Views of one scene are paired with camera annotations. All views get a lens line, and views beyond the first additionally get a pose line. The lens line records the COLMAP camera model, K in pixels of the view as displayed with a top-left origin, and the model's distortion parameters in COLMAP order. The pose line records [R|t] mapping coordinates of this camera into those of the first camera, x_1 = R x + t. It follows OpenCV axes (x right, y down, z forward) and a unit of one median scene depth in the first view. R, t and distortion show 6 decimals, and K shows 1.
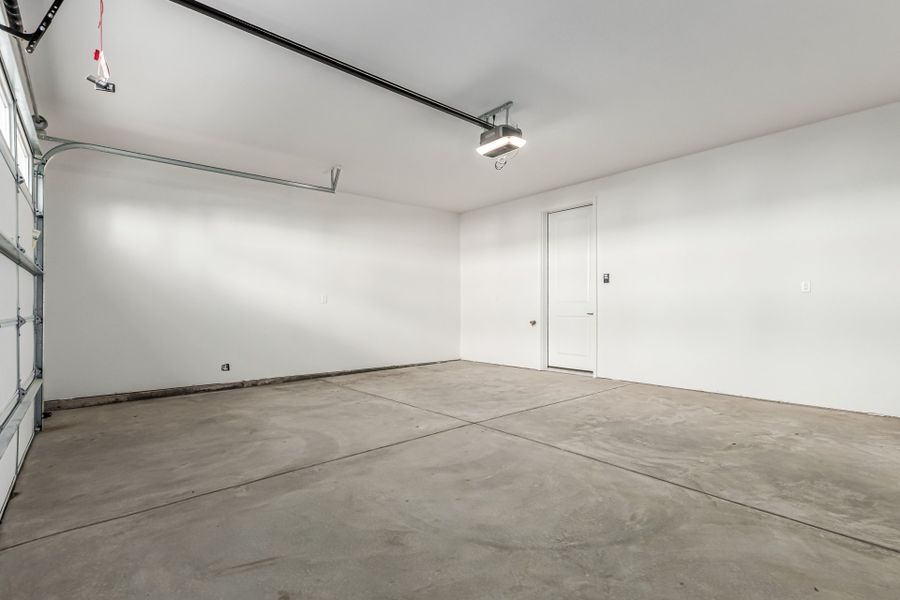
lens RADIAL K [[428.8, 0, 452.3], [0, 428.8, 304.5], [0, 0, 1]] dist [0.005356, -0.000246]
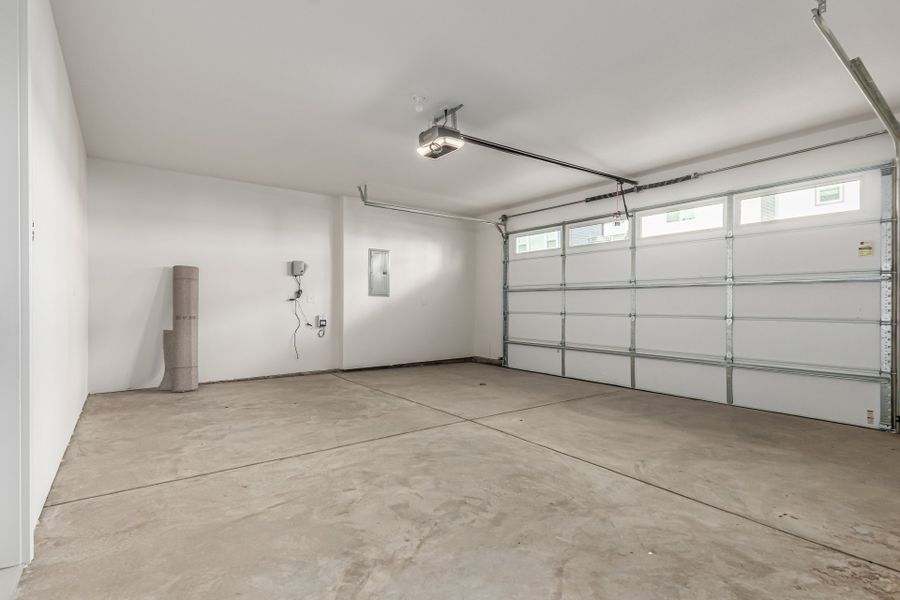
lens RADIAL K [[428.8, 0, 446.5], [0, 428.8, 304.6], [0, 0, 1]] dist [0.005356, -0.000246]
pose [[-0.998778, 0.002440, 0.049359, 0.051300], [0.001842, 0.999924, -0.012150, 0.001479], [-0.049385, -0.012044, -0.998707, 2.007057]]
